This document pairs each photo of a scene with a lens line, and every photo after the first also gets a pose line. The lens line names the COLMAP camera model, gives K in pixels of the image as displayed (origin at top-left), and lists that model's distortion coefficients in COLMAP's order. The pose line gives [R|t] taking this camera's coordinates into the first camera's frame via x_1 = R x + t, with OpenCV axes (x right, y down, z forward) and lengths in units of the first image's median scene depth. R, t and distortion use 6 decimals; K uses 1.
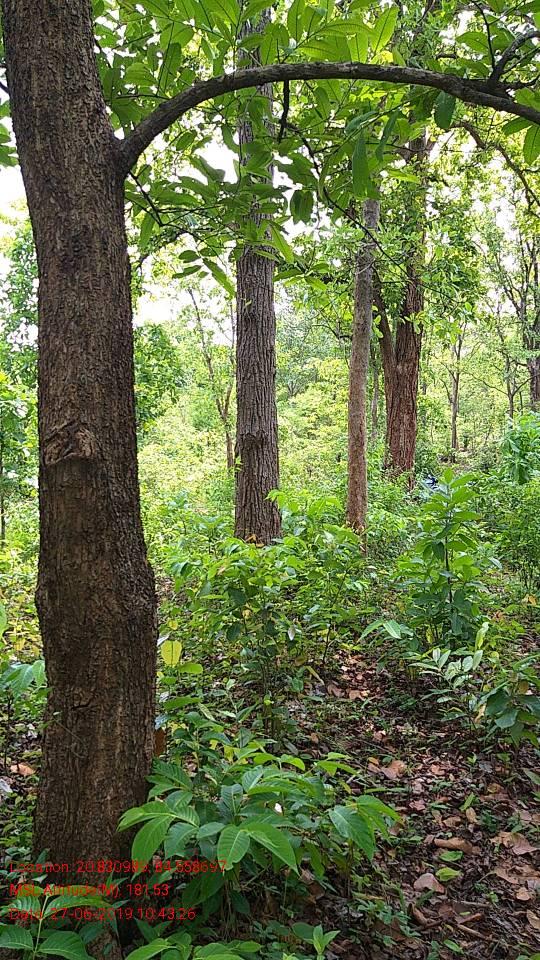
lens RADIAL K [[730.1, 0, 270.0], [0, 730.1, 480.0], [0, 0, 1]] dist [0.075926, -0.134828]
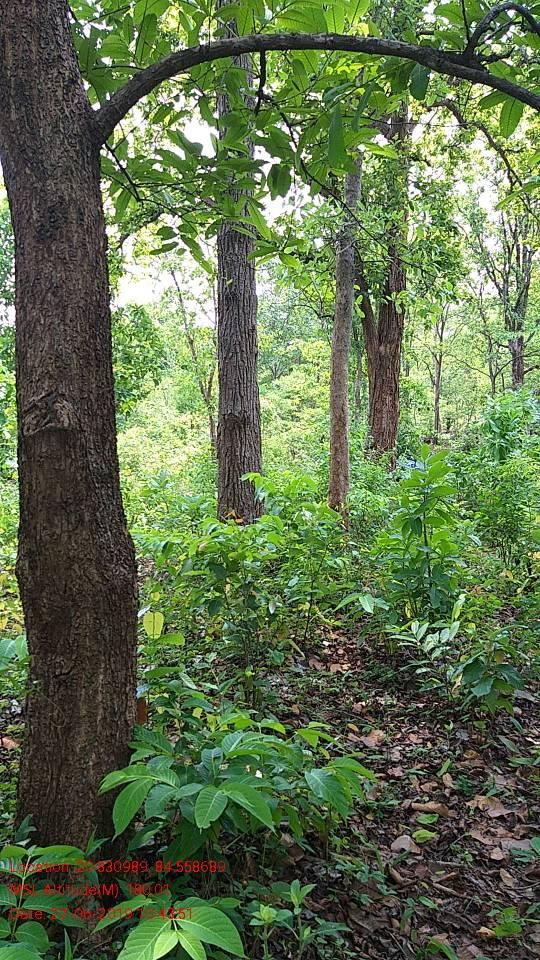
lens RADIAL K [[730.1, 0, 270.0], [0, 730.1, 480.0], [0, 0, 1]] dist [0.075926, -0.134828]
pose [[0.999752, -0.005238, 0.021661, 0.004434], [0.004738, 0.999723, 0.023071, 0.009161], [-0.021776, -0.022963, 0.999499, -0.006992]]
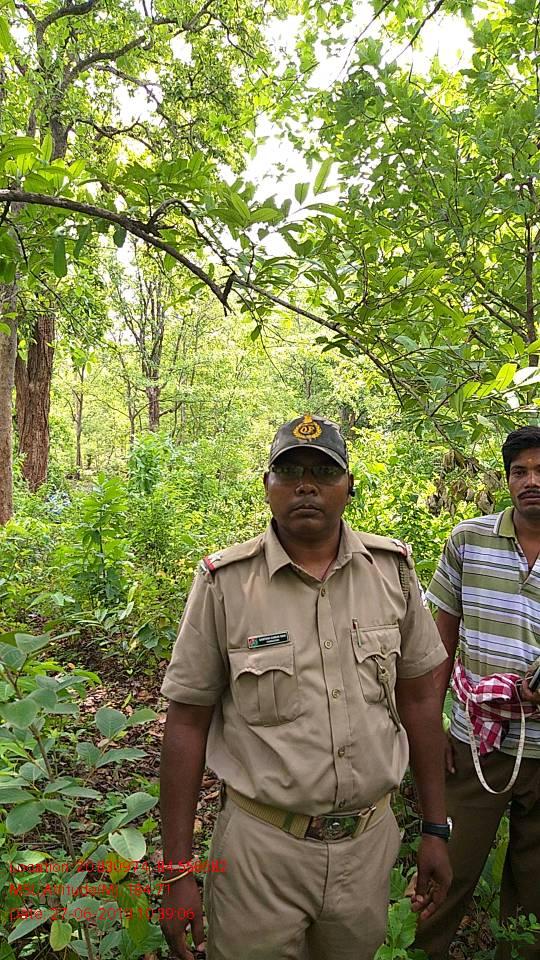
lens RADIAL K [[730.1, 0, 270.0], [0, 730.1, 480.0], [0, 0, 1]] dist [0.075926, -0.134828]
pose [[0.874099, 0.006351, 0.485707, -0.139276], [0.006515, 0.999671, -0.024796, 0.033562], [-0.485704, 0.024839, 0.873770, -0.295540]]
